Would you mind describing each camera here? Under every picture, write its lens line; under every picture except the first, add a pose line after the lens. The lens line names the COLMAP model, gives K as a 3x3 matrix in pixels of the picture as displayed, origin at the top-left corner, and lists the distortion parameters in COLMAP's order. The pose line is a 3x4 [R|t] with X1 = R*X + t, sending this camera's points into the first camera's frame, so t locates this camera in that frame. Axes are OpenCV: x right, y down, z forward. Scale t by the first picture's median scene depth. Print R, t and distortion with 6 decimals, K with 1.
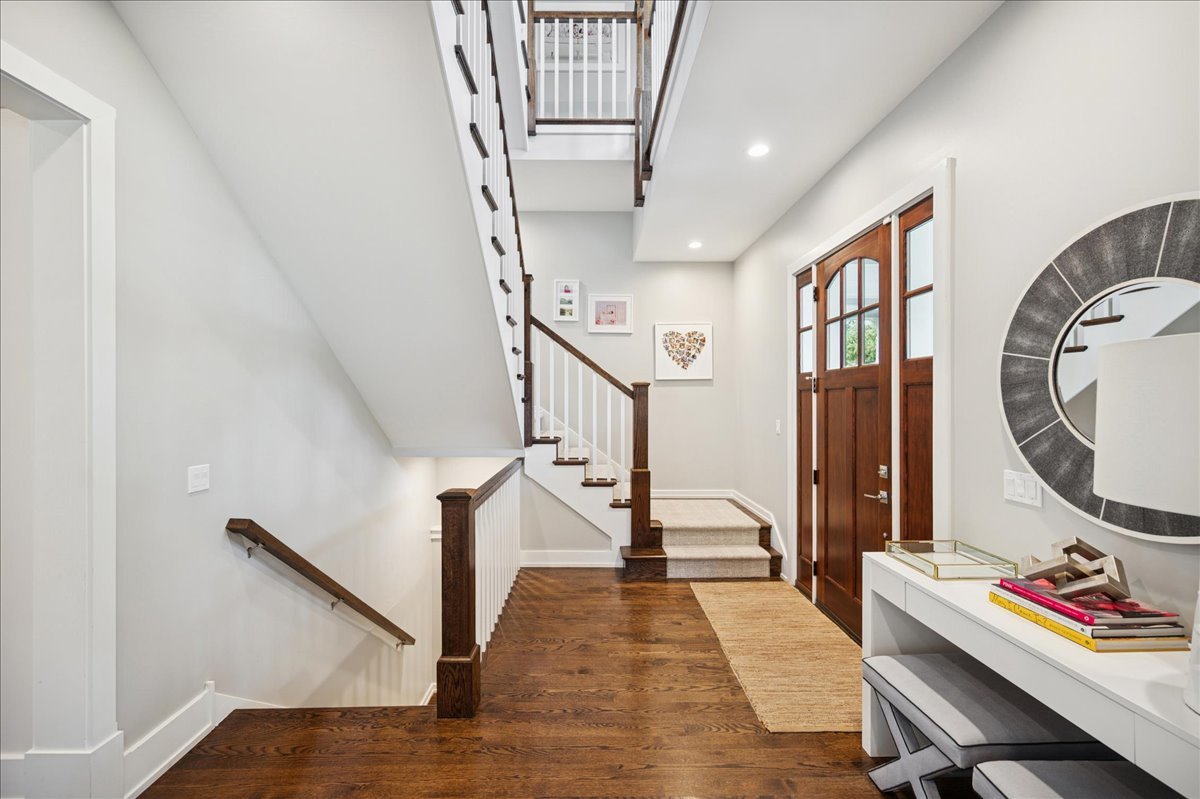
lens RADIAL K [[481.6, 0, 600.0], [0, 481.6, 399.5], [0, 0, 1]] dist [0.001496, 0.000585]
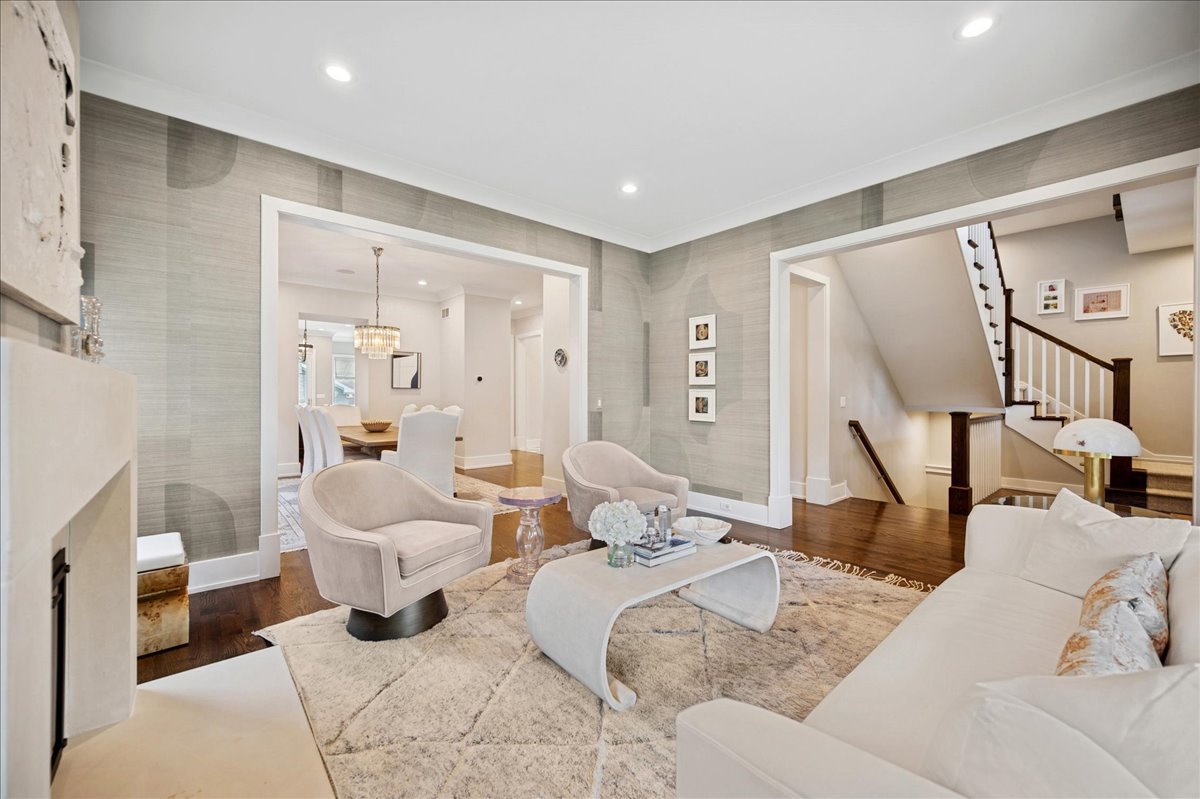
lens RADIAL K [[481.6, 0, 602.4], [0, 481.6, 395.4], [0, 0, 1]] dist [-0.001078, 0.000316]
pose [[0.640786, 0.004222, -0.767708, 0.181475], [-0.002060, 0.999991, 0.003780, 0.061132], [0.767717, -0.000840, 0.640789, -0.880113]]
